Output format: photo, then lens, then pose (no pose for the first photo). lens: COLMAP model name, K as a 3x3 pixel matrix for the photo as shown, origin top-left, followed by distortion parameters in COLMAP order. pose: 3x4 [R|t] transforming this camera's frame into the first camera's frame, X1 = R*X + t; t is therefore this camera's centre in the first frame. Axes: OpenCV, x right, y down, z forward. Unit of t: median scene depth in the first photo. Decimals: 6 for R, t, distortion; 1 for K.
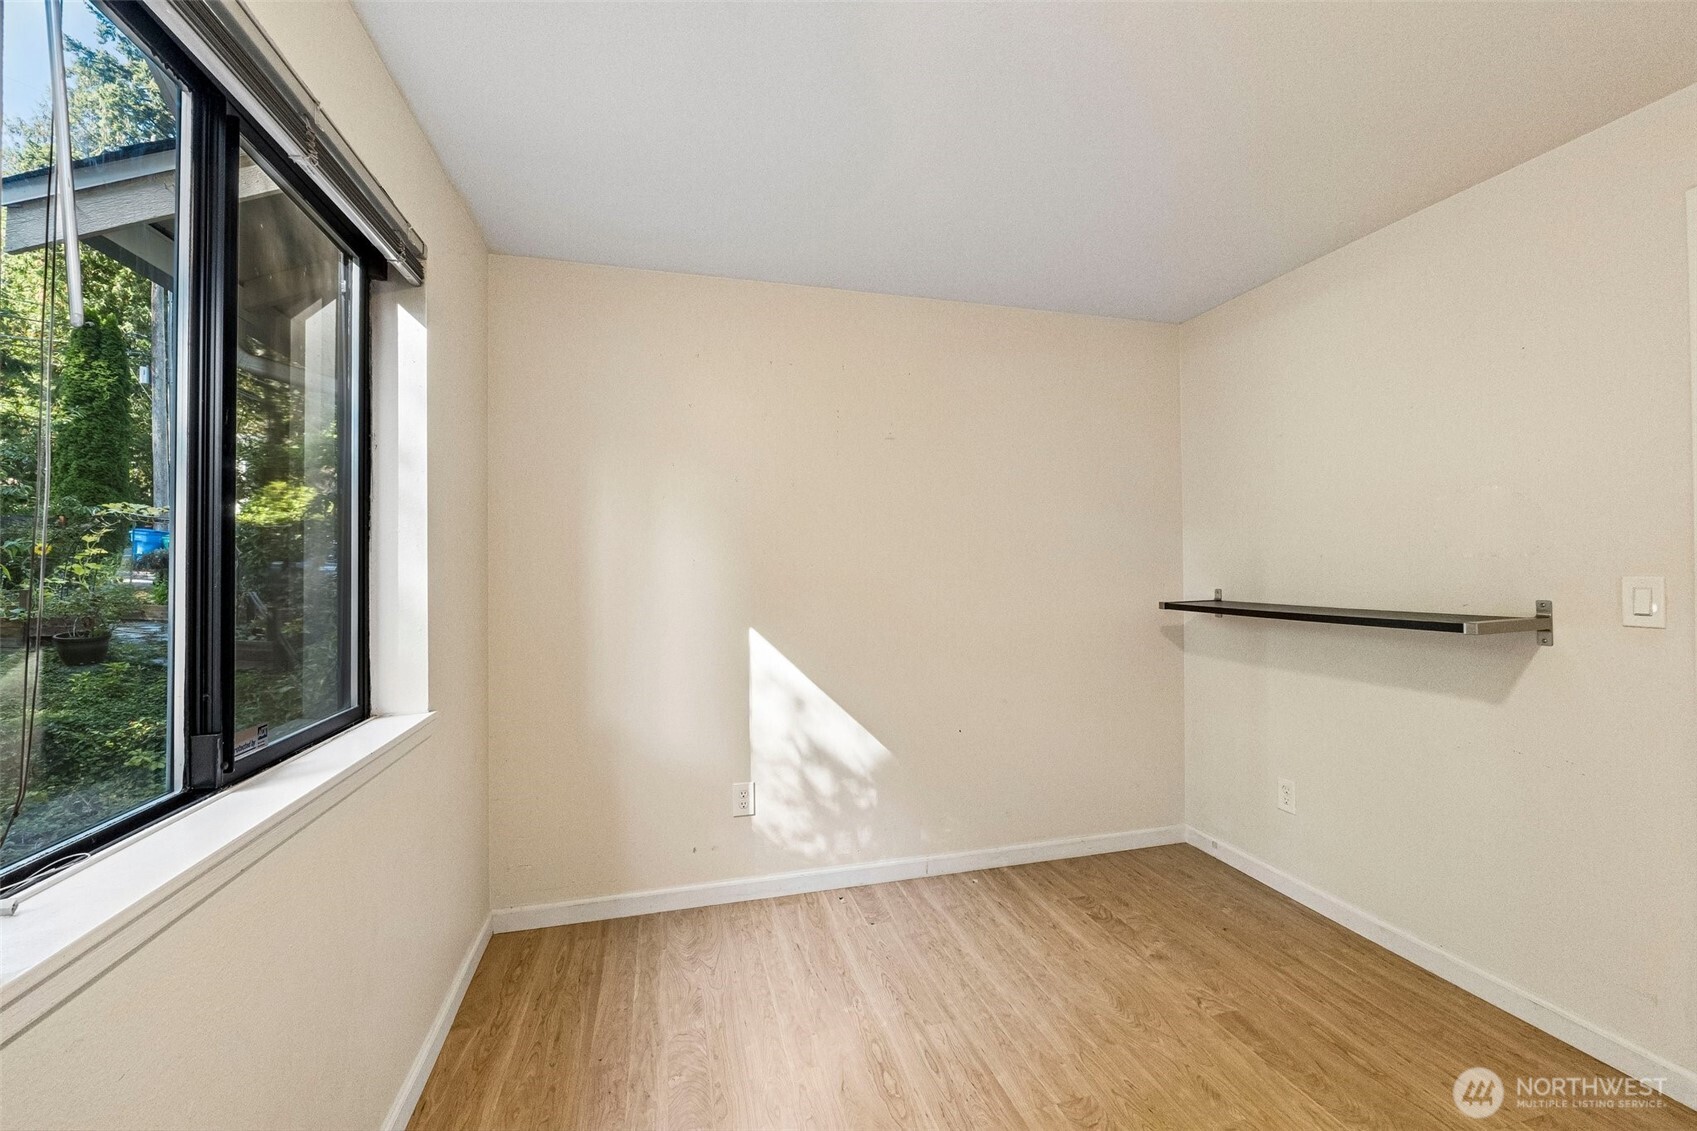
lens RADIAL K [[703.3, 0, 860.1], [0, 703.3, 559.0], [0, 0, 1]] dist [-0.005066, -0.000299]
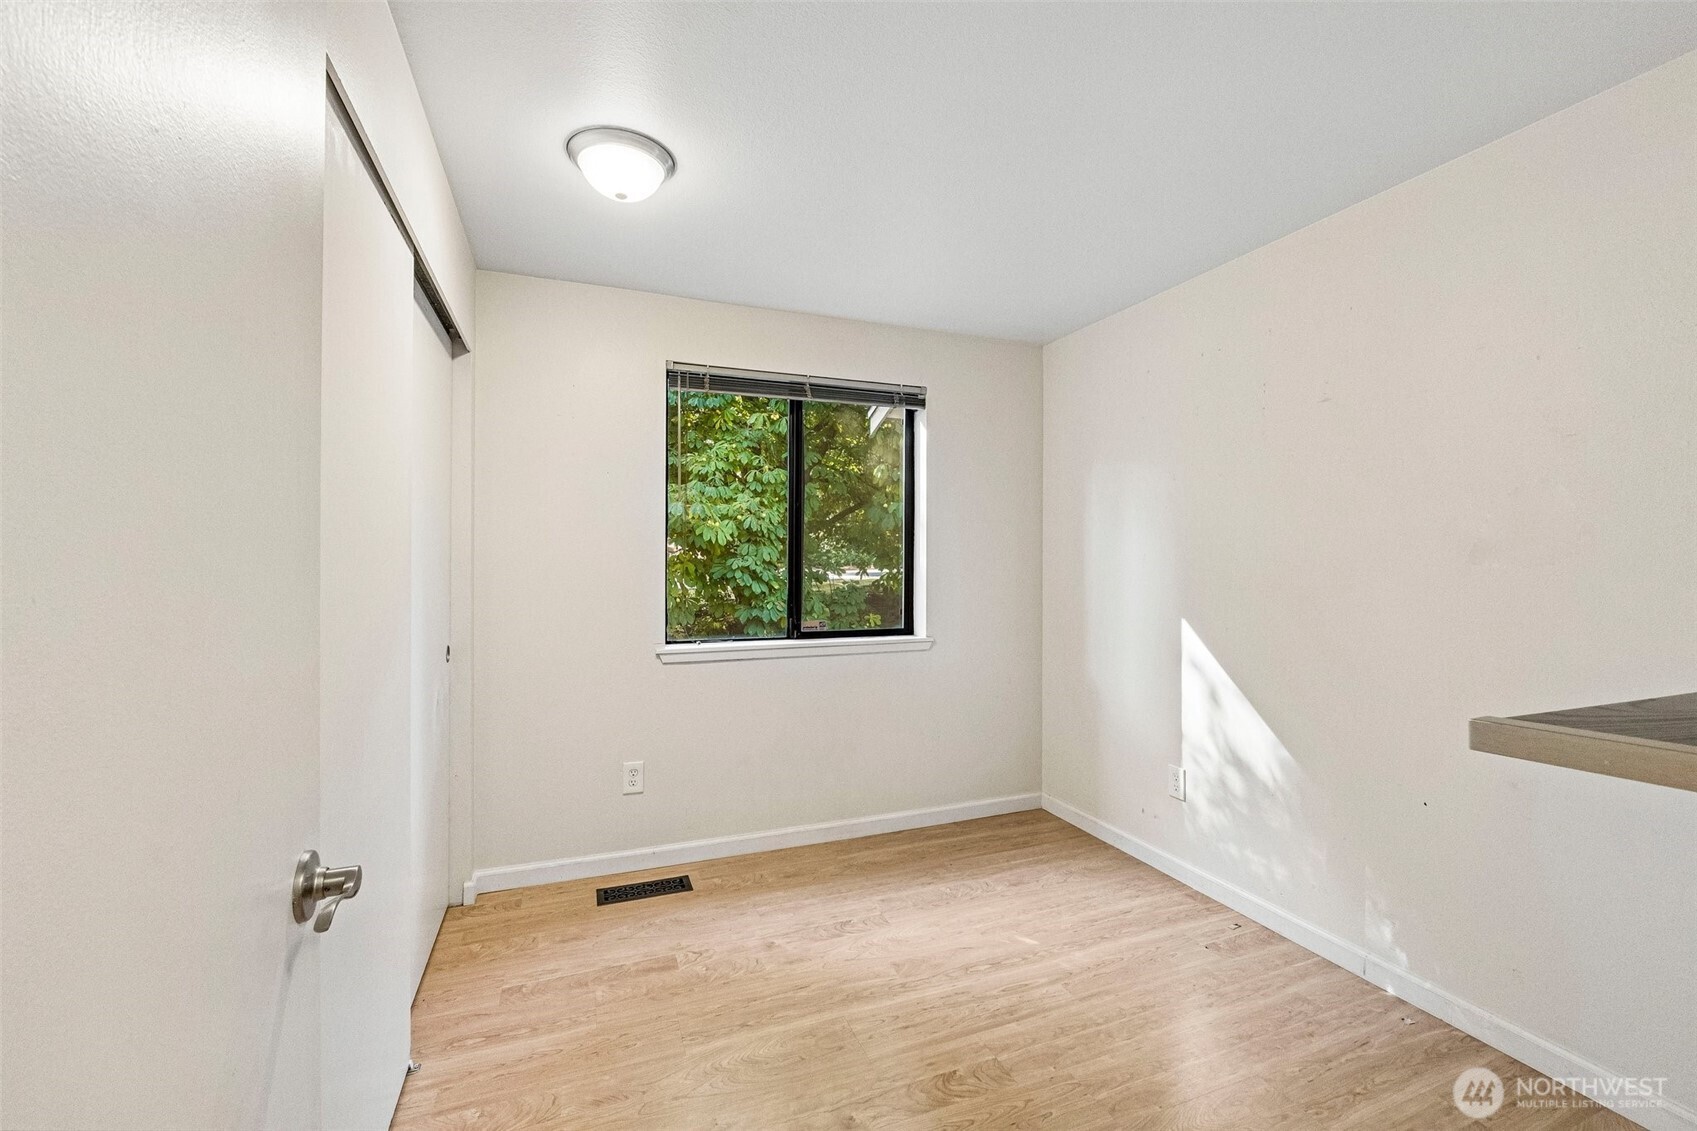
lens RADIAL K [[703.3, 0, 856.3], [0, 703.3, 565.8], [0, 0, 1]] dist [-0.005066, -0.000299]
pose [[0.098104, 0.005611, -0.995160, 0.960343], [0.007865, 0.999949, 0.006413, 0.013461], [0.995145, -0.008457, 0.098055, 0.501738]]
